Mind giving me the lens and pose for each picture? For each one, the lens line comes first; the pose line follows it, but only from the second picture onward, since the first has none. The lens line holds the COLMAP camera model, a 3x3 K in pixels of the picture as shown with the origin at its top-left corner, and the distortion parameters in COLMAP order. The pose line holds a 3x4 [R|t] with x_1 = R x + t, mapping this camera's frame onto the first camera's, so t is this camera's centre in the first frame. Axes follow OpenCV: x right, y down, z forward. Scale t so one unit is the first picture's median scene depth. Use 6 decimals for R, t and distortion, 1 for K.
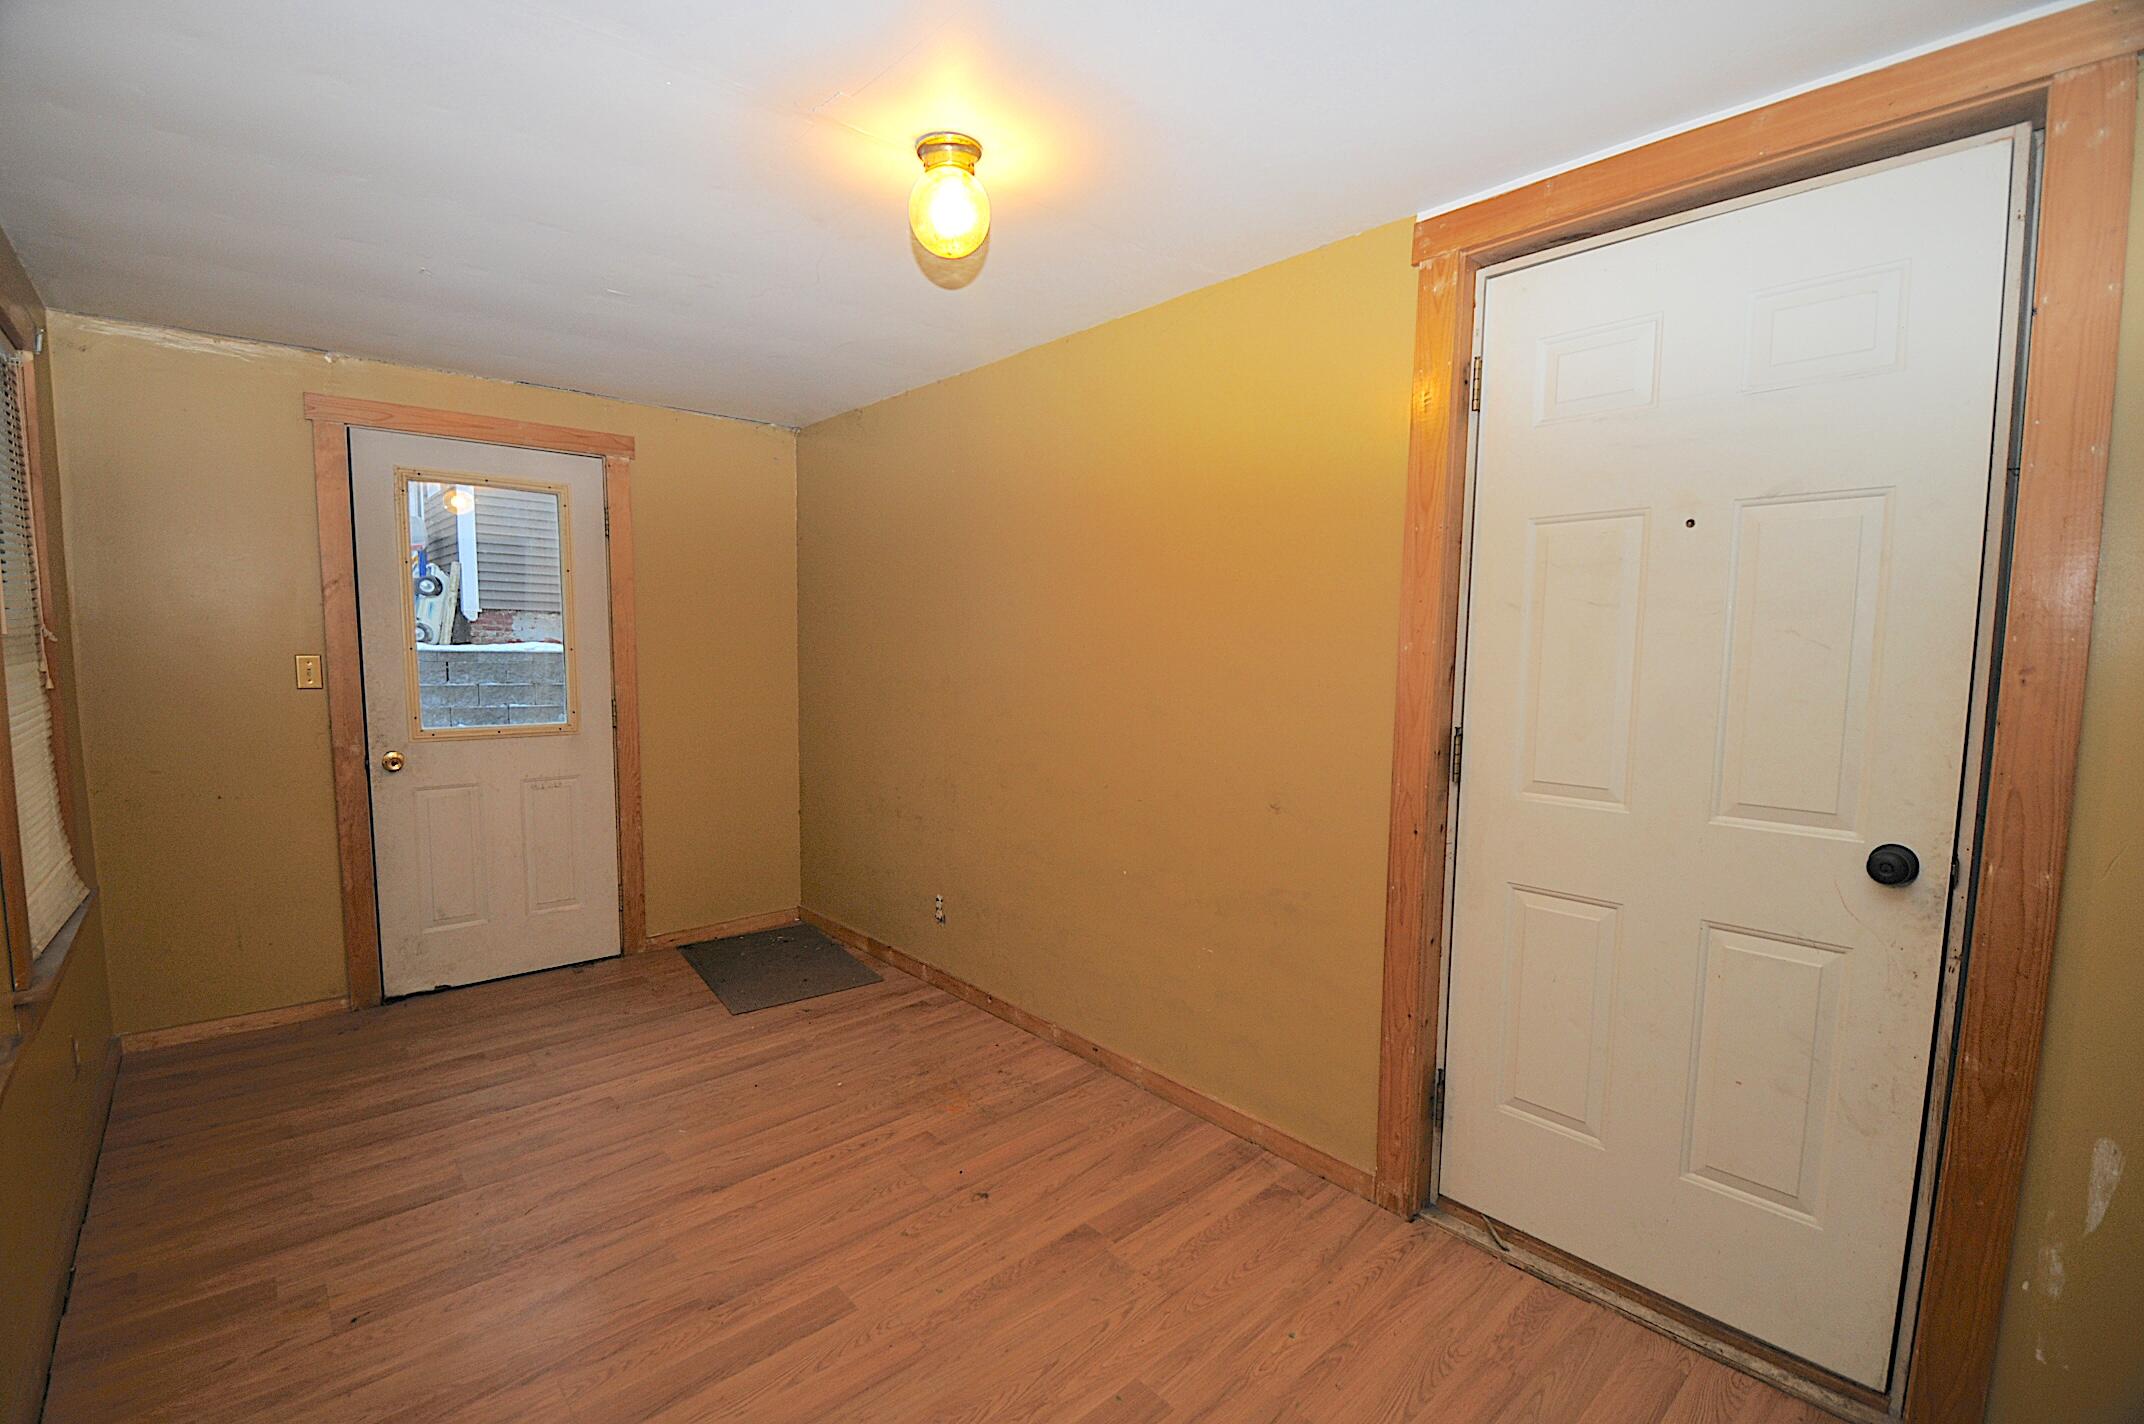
lens RADIAL K [[938.7, 0, 1058.0], [0, 938.7, 738.4], [0, 0, 1]] dist [0.024010, -0.028548]
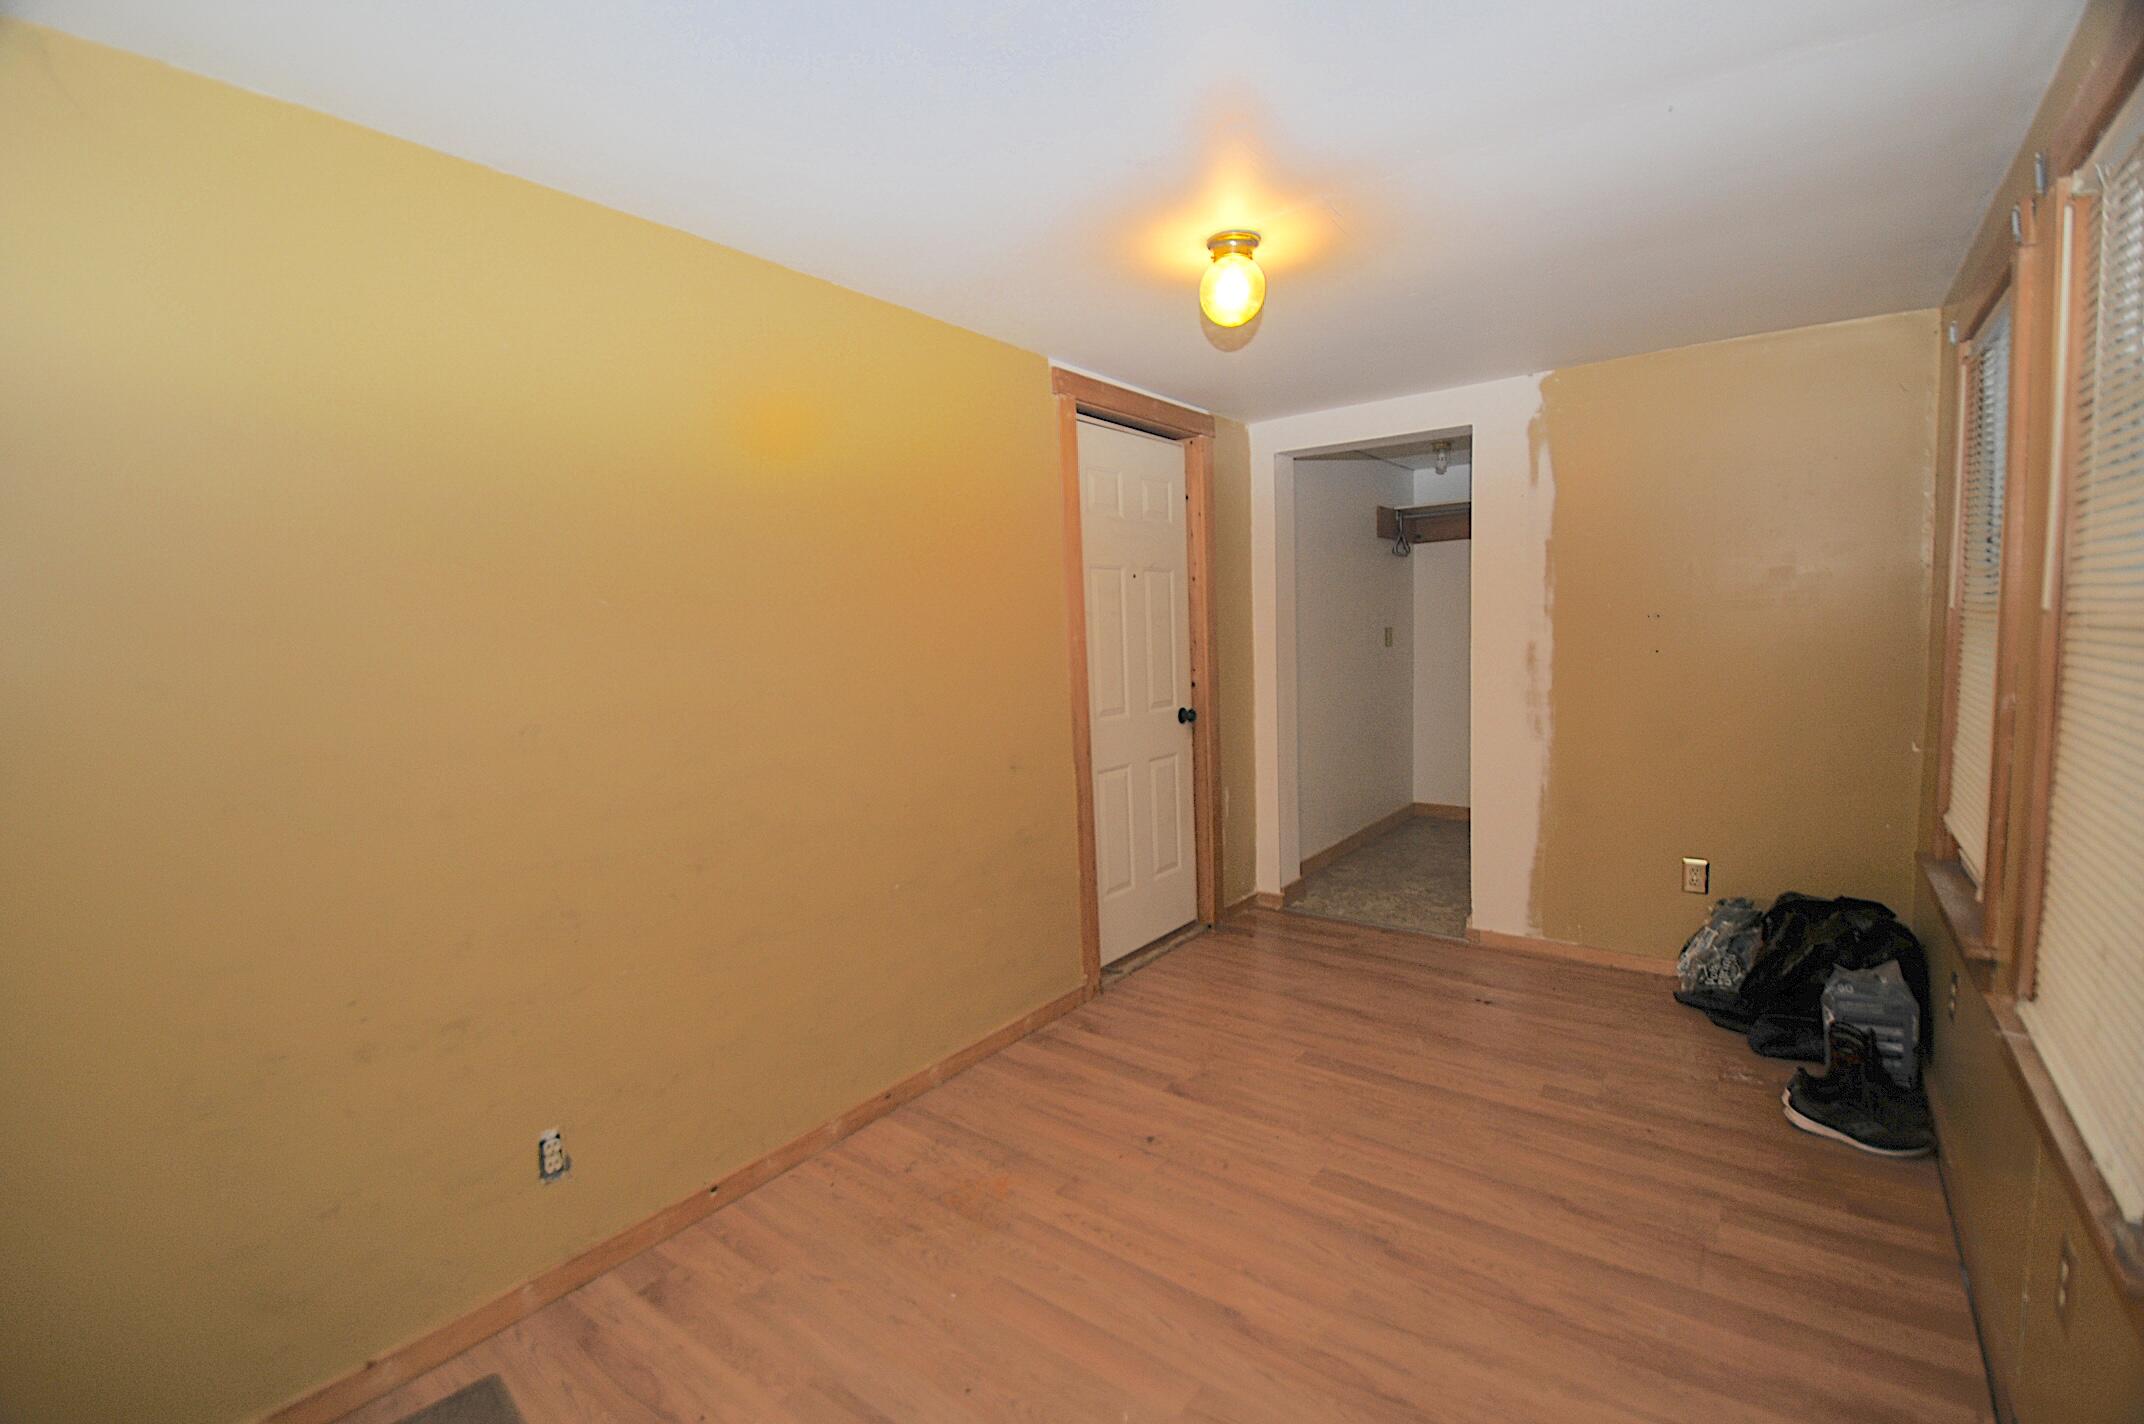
lens RADIAL K [[938.7, 0, 1058.0], [0, 938.7, 738.4], [0, 0, 1]] dist [0.024010, -0.028548]
pose [[-0.192520, -0.107127, 0.975428, -0.833977], [0.135820, 0.981547, 0.134605, -0.105165], [-0.971848, 0.158397, -0.174417, 0.943776]]
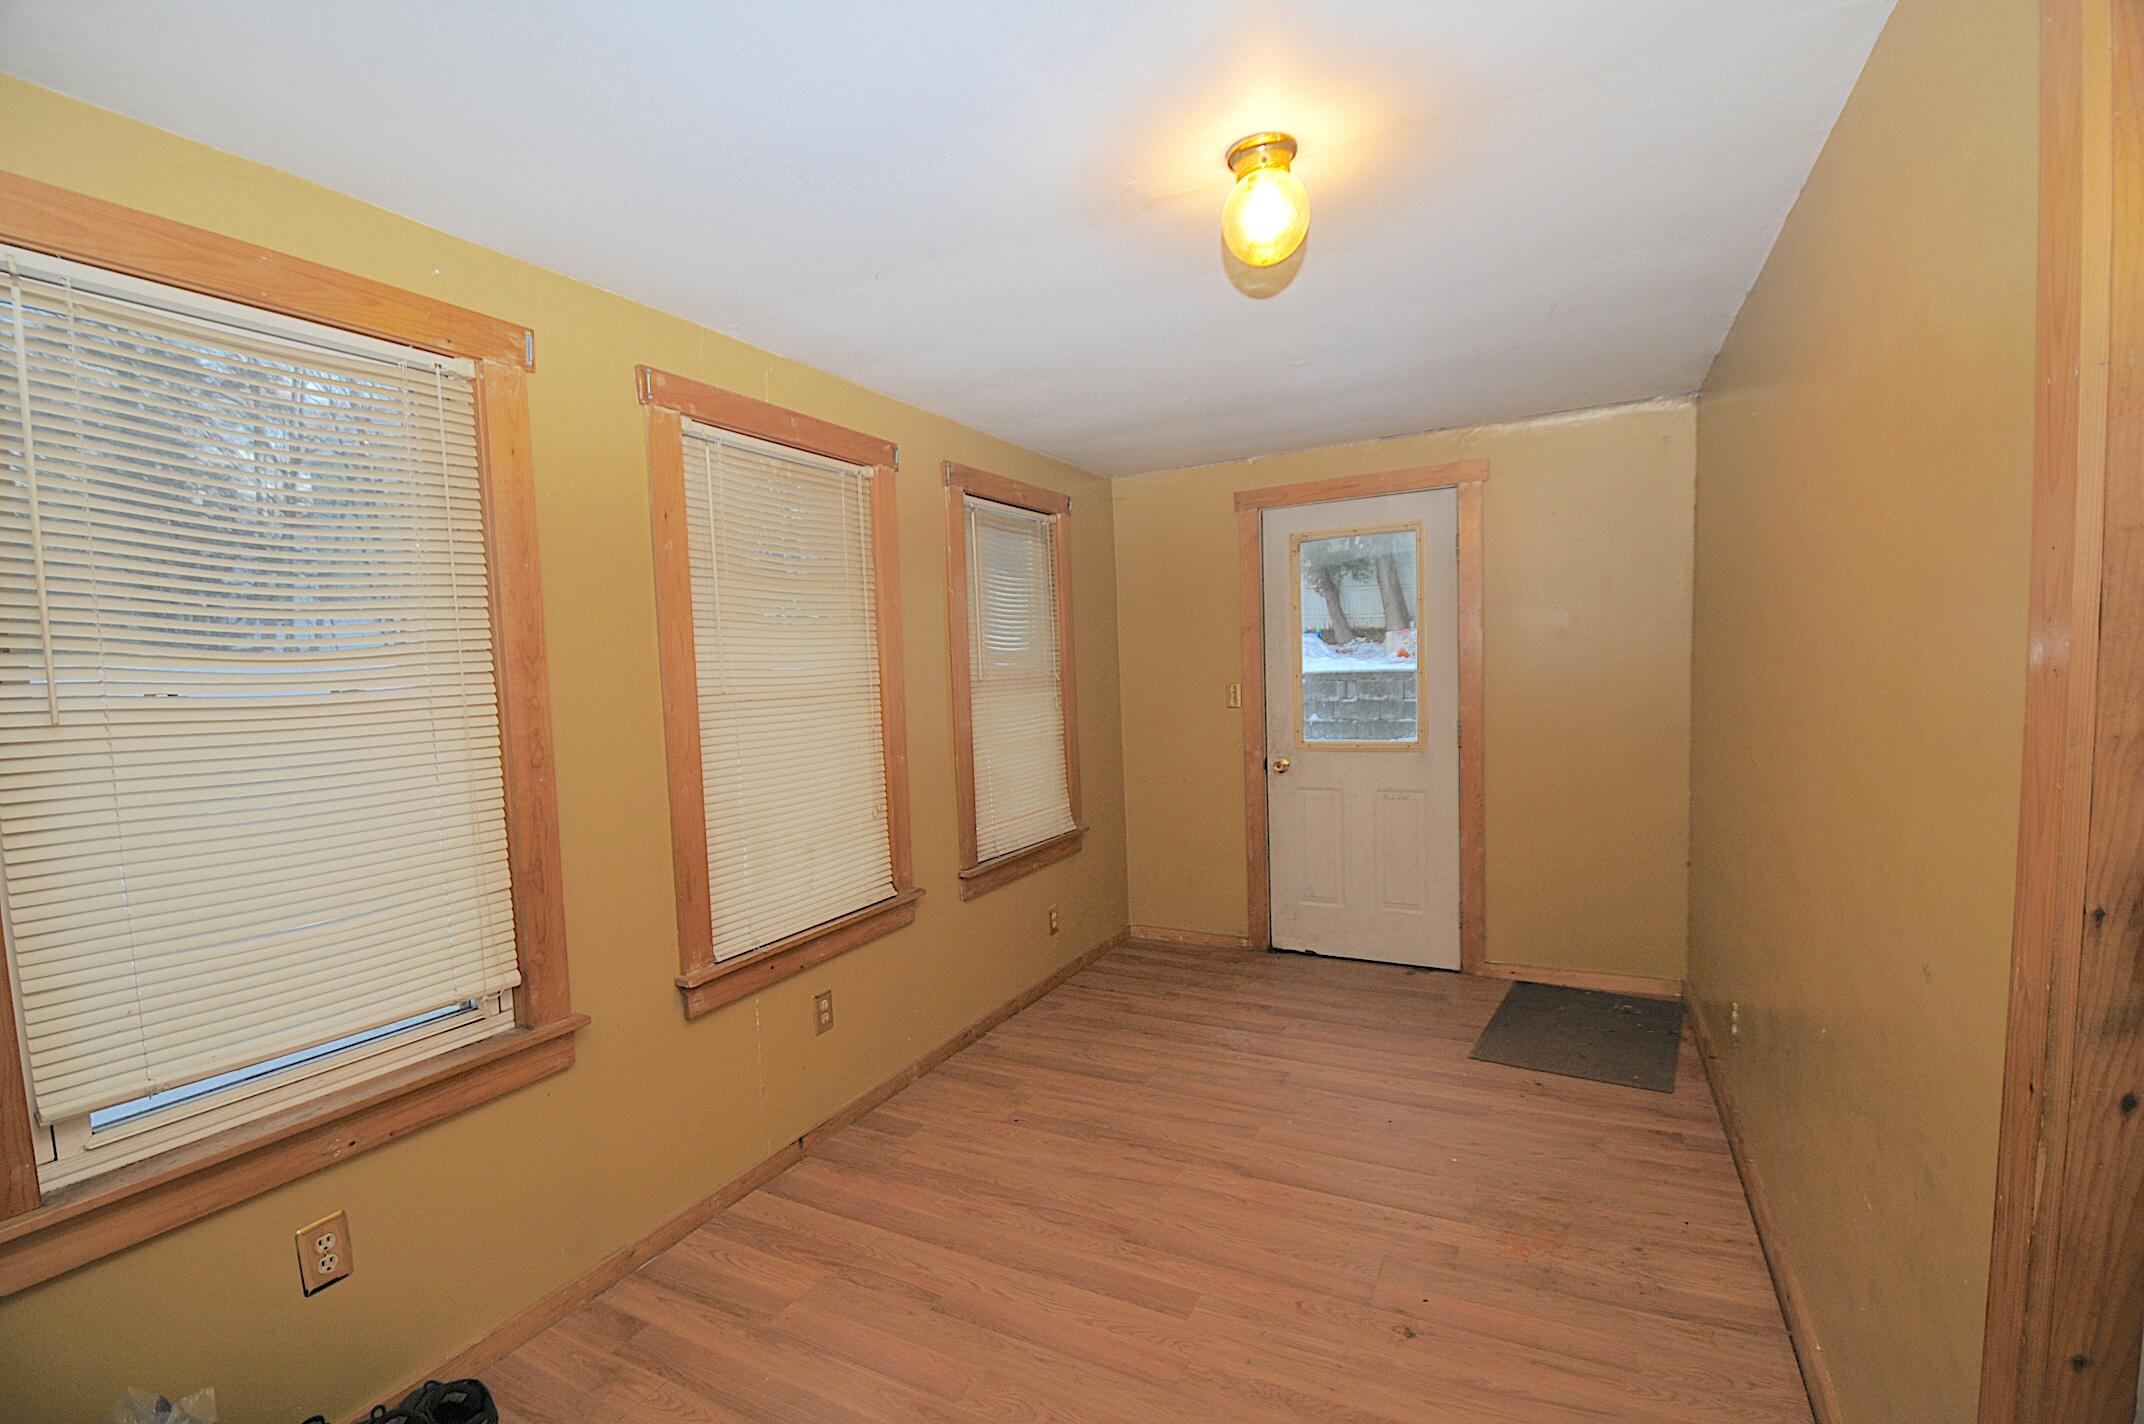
lens RADIAL K [[938.7, 0, 1058.0], [0, 938.7, 738.4], [0, 0, 1]] dist [0.024010, -0.028548]
pose [[0.351741, 0.044538, -0.935037, 0.434281], [-0.055395, 0.998107, 0.026704, -0.031992], [0.934457, 0.042404, 0.353543, 0.306408]]
